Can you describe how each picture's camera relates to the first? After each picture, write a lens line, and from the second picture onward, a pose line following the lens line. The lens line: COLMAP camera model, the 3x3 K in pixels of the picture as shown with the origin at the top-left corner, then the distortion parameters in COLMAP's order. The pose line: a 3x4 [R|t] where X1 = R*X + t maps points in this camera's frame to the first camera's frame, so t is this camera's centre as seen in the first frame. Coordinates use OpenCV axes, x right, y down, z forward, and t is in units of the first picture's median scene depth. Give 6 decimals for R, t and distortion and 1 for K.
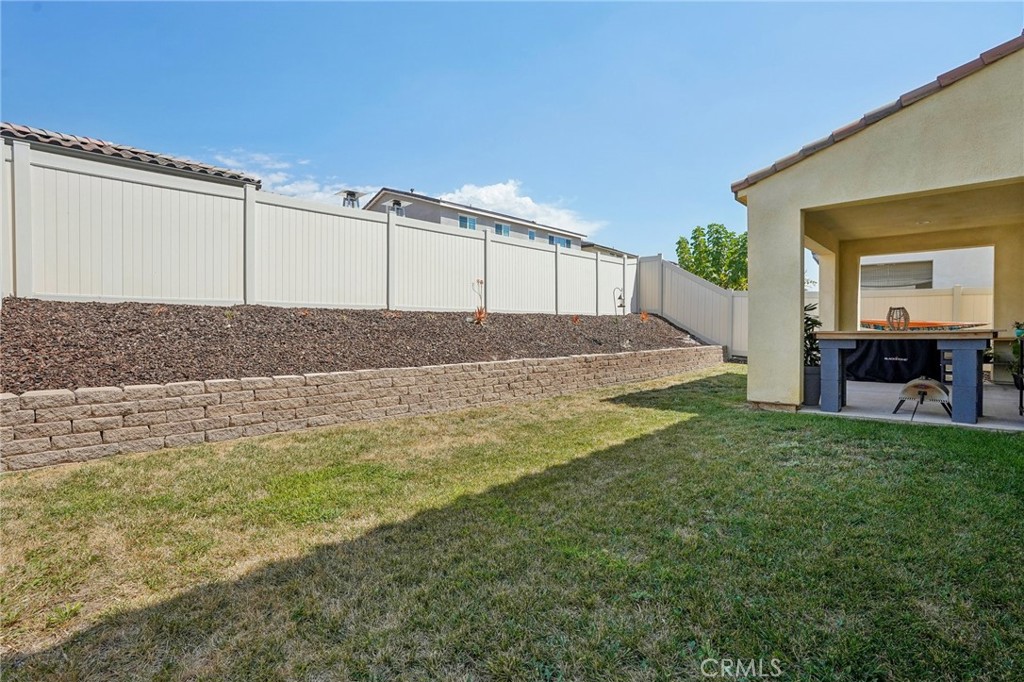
lens RADIAL K [[471.5, 0, 508.4], [0, 471.5, 333.2], [0, 0, 1]] dist [-0.000237, 0.000172]
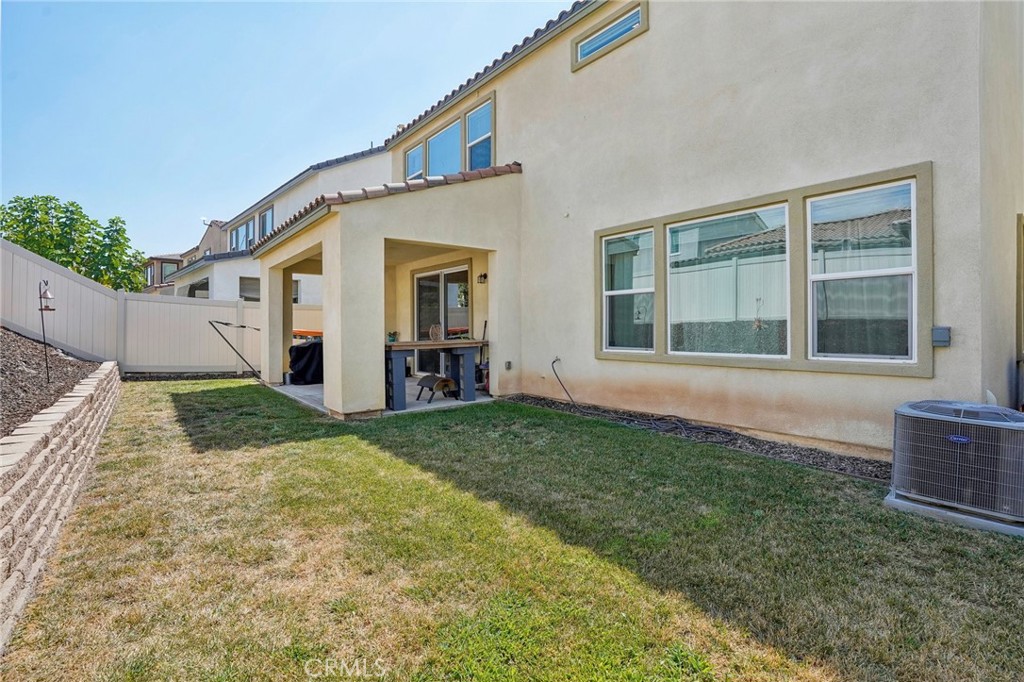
lens RADIAL K [[489.4, 0, 510.7], [0, 489.4, 327.7], [0, 0, 1]] dist [-0.065058, 0.029174]
pose [[0.164100, -0.007911, 0.986412, -0.499950], [0.025270, 0.999673, 0.003813, -0.041430], [-0.986120, 0.024301, 0.164246, 0.511551]]
